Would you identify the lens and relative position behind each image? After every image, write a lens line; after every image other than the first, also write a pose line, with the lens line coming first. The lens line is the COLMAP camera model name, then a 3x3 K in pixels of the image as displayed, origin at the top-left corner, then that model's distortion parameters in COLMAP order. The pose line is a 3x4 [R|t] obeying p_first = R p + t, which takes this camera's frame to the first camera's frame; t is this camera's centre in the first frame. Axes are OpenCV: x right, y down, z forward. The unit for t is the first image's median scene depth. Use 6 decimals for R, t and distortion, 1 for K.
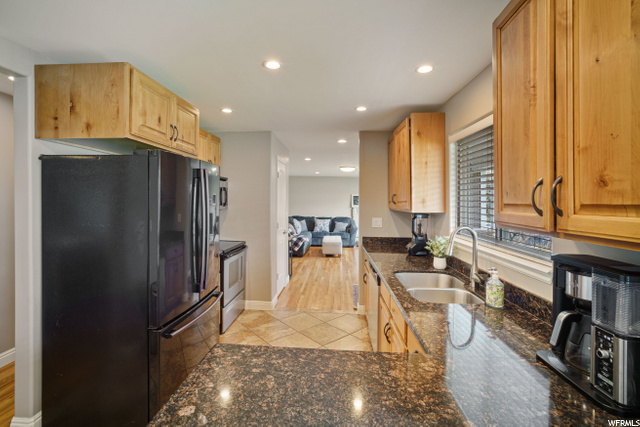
lens RADIAL K [[288.3, 0, 316.0], [0, 288.3, 203.8], [0, 0, 1]] dist [-0.023068, 0.013502]
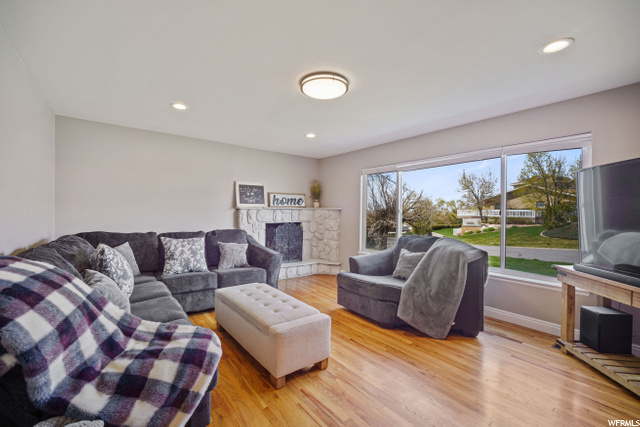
lens RADIAL K [[283.0, 0, 317.9], [0, 283.0, 209.2], [0, 0, 1]] dist [-0.026444, 0.012429]
pose [[0.755665, 0.000420, 0.654958, -0.343611], [0.003127, 0.999986, -0.004250, 0.071871], [-0.654951, 0.005259, 0.755653, 2.398347]]
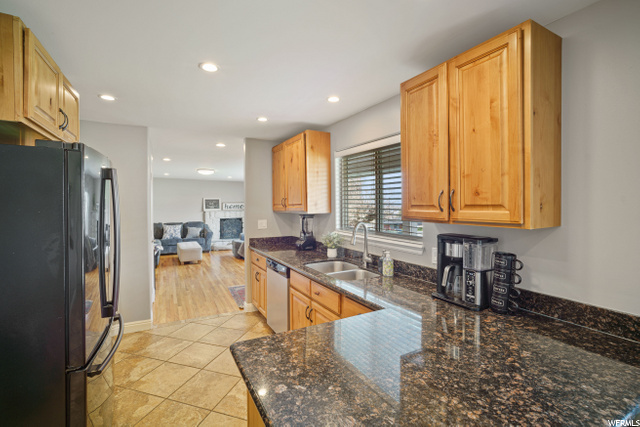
lens RADIAL K [[283.0, 0, 317.9], [0, 283.0, 209.2], [0, 0, 1]] dist [-0.026444, 0.012429]
pose [[0.841837, -0.021295, 0.539311, -0.271244], [0.016785, 0.999771, 0.013276, -0.002701], [-0.539470, -0.002124, 0.842002, -0.008673]]
